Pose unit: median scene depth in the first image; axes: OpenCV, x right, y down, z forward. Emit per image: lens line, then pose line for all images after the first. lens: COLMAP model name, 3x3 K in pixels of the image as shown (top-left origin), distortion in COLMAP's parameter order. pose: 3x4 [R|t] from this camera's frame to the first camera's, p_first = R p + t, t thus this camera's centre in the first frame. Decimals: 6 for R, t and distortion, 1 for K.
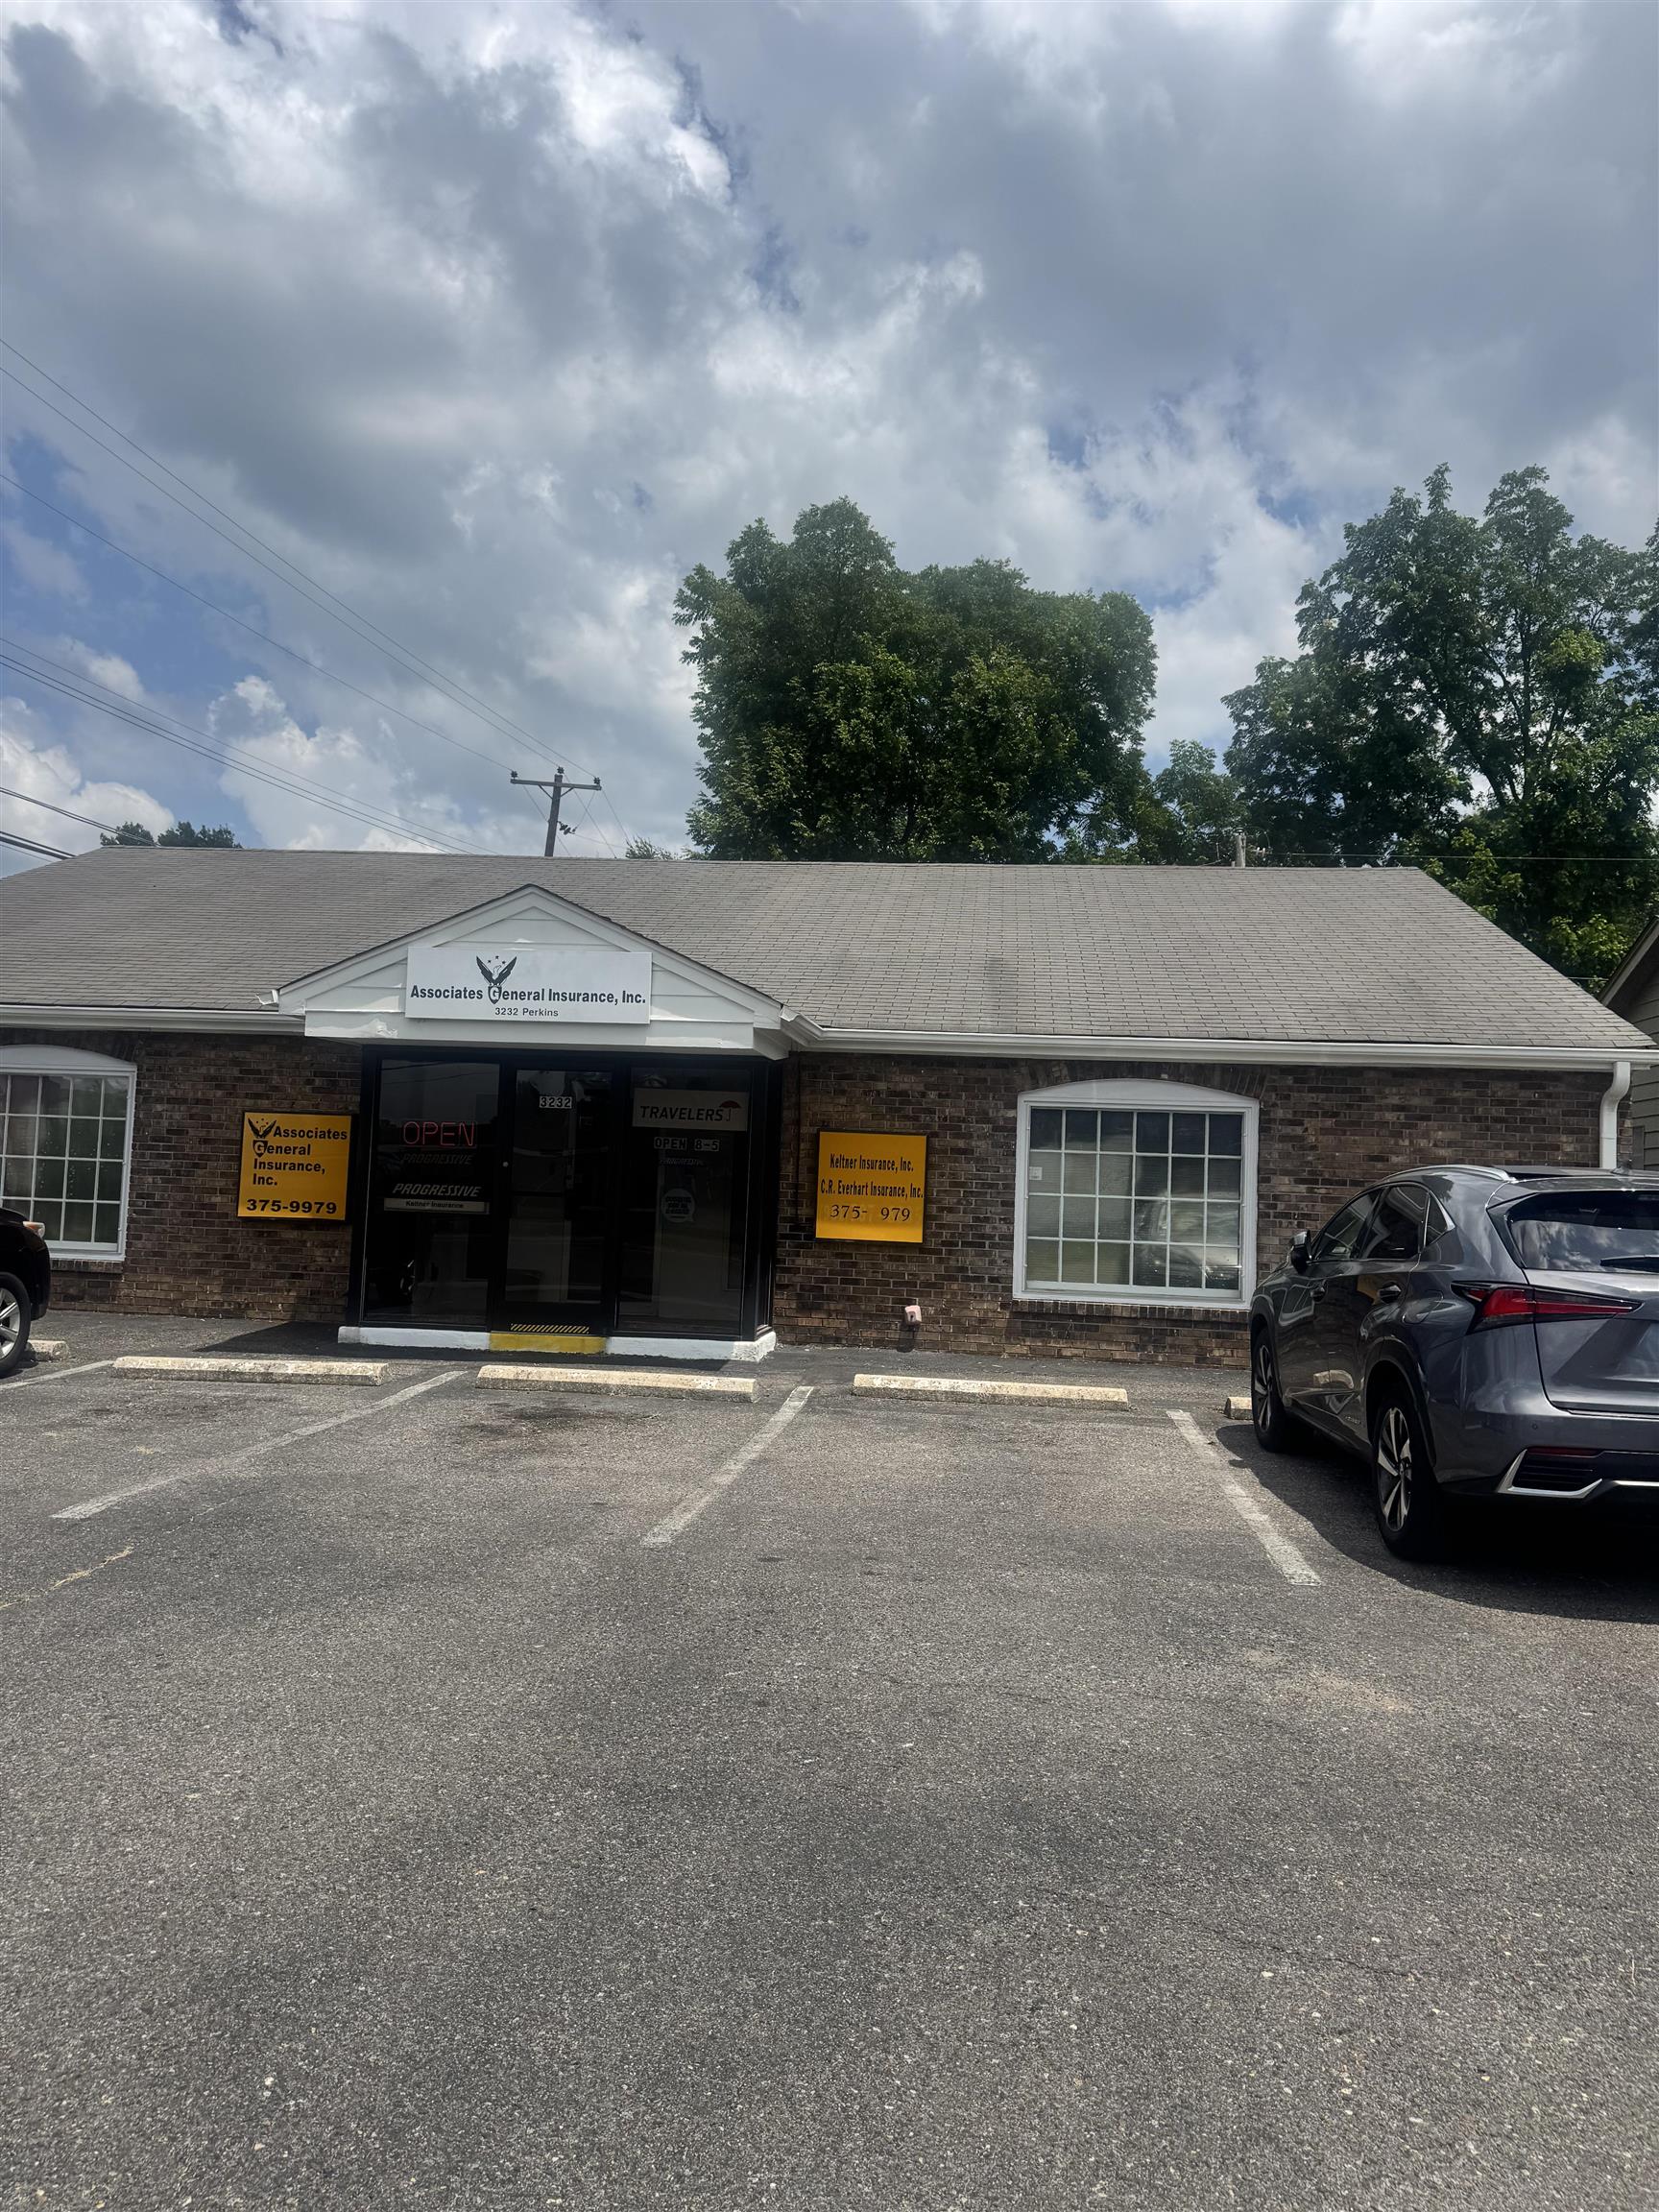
lens RADIAL K [[1527.6, 0, 832.6], [0, 1527.6, 1087.2], [0, 0, 1]] dist [0.093351, -0.129987]
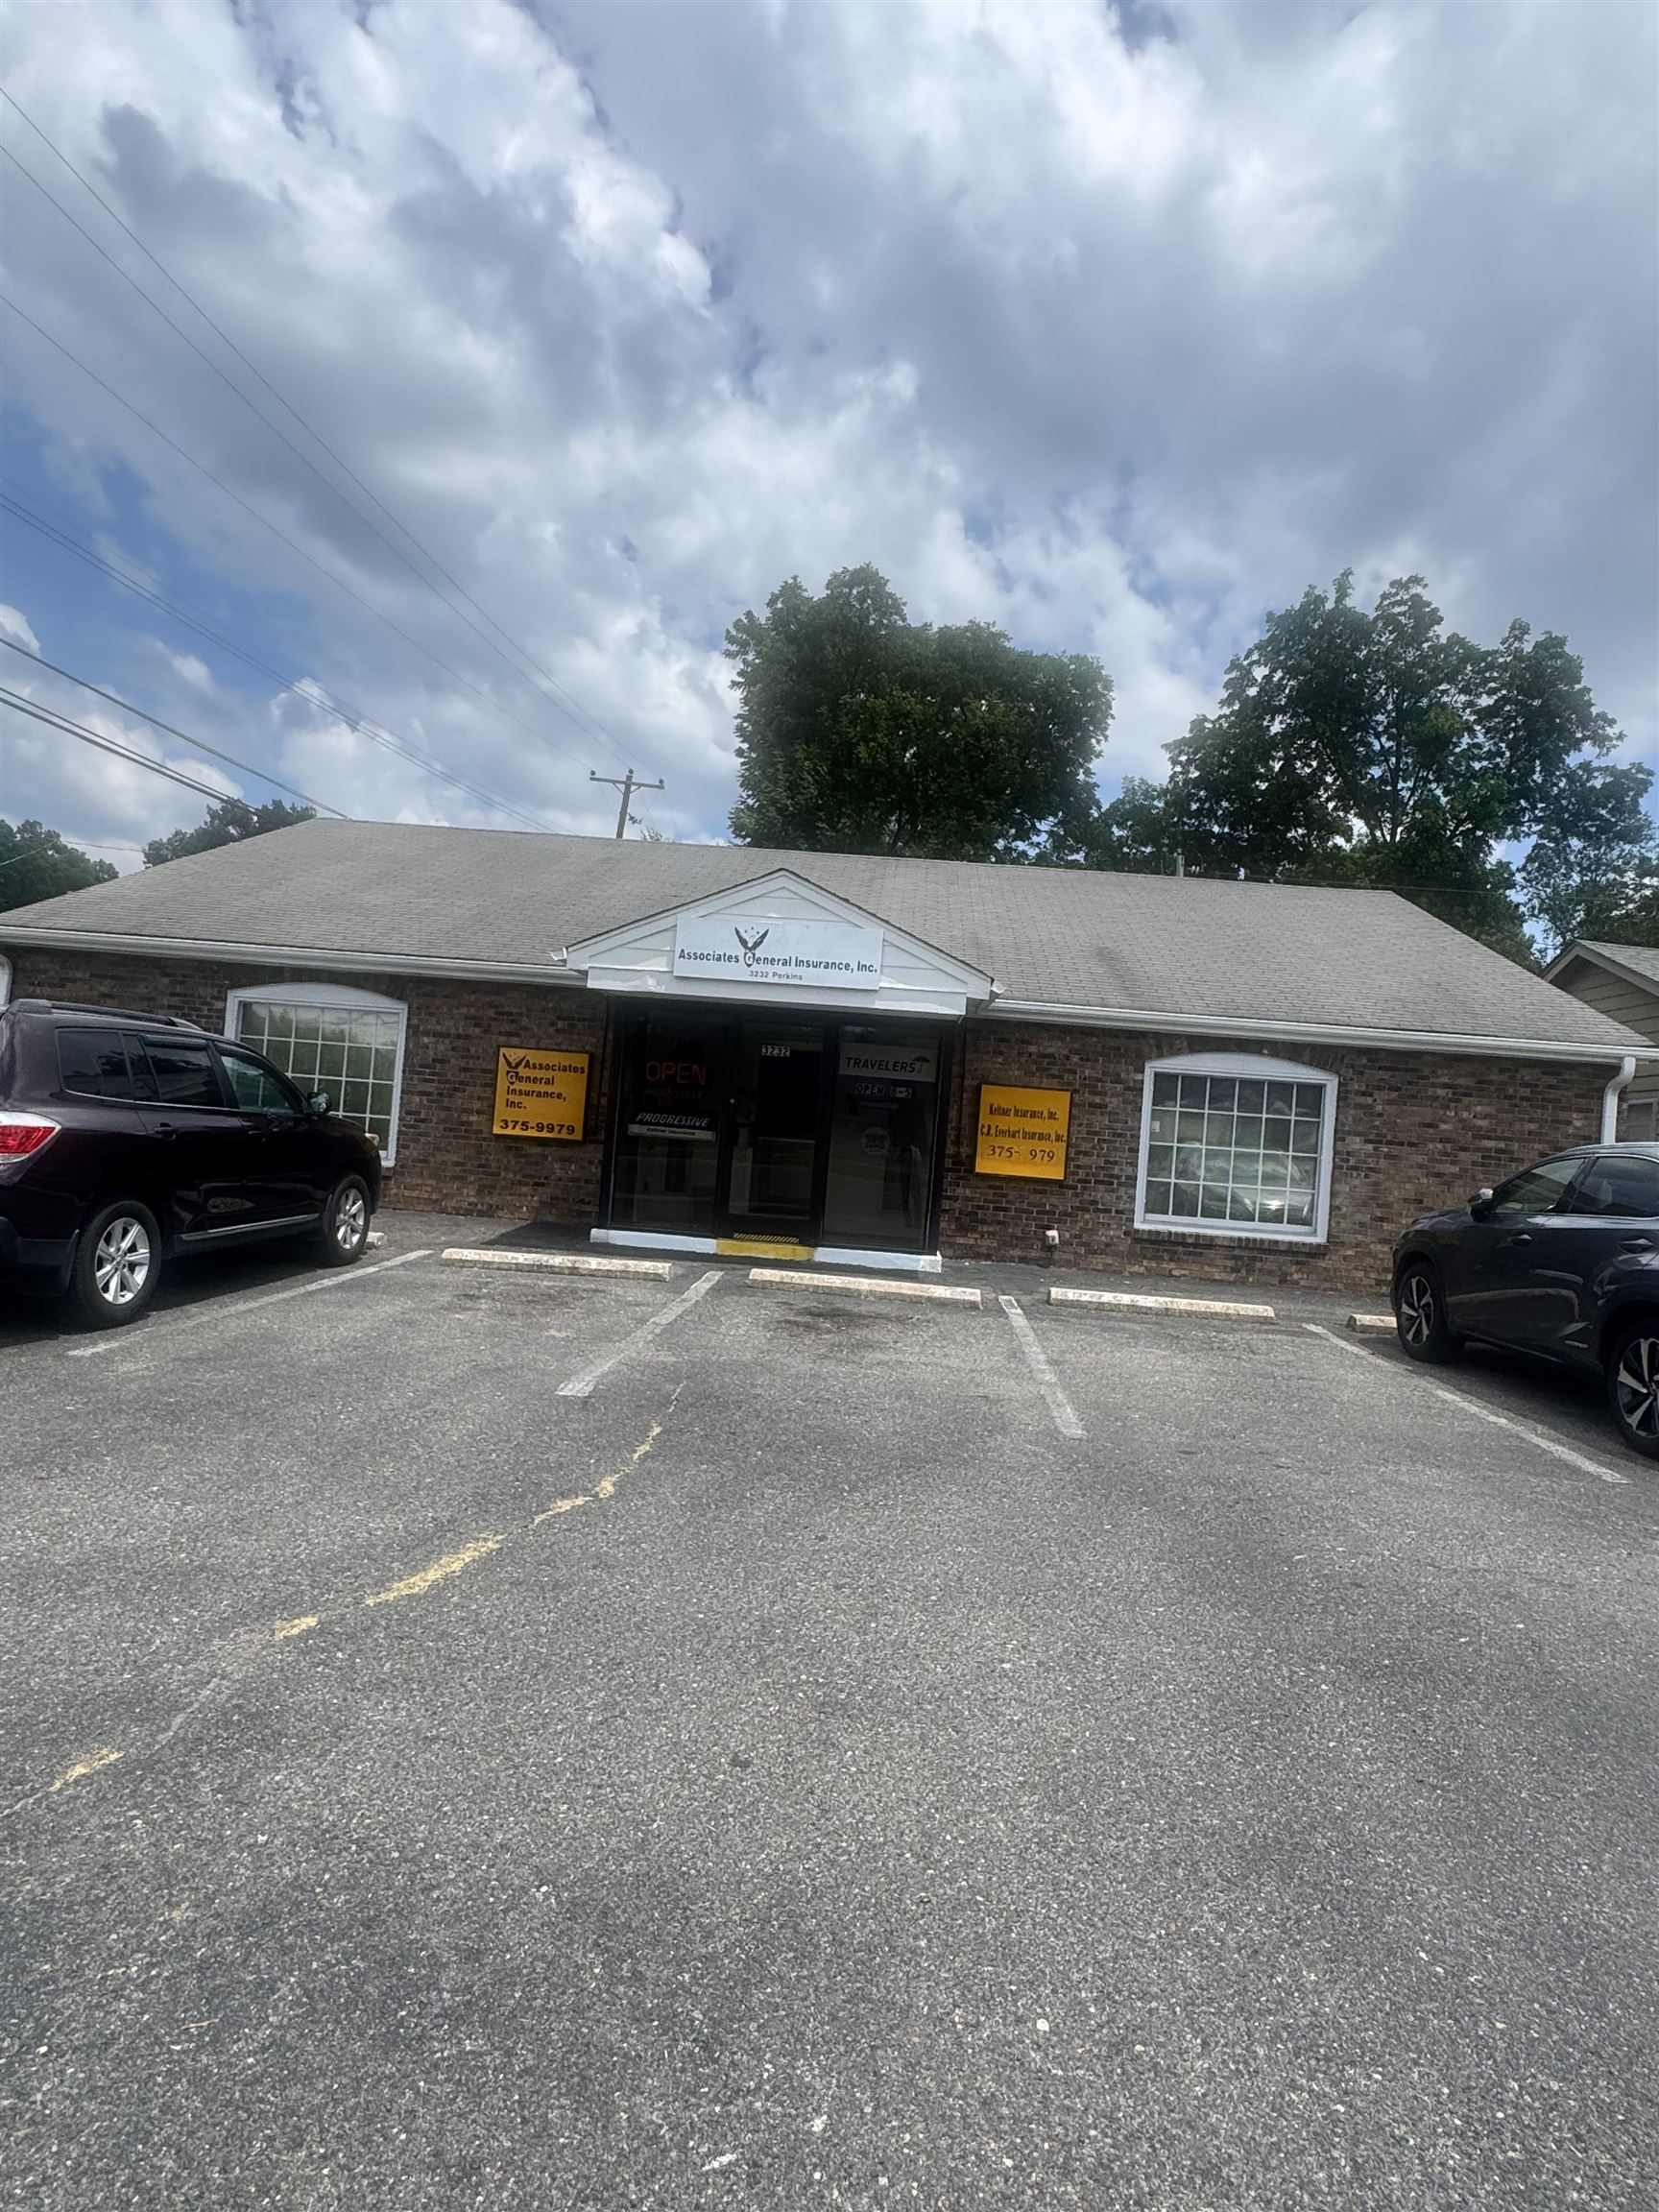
lens RADIAL K [[1225.6, 0, 829.5], [0, 1225.6, 1106.0], [0, 0, 1]] dist [-0.000430, 0.001427]
pose [[0.997424, 0.042459, 0.057808, -0.179316], [-0.045516, 0.997576, 0.052626, 0.000125], [-0.055434, -0.055122, 0.996940, 0.036111]]
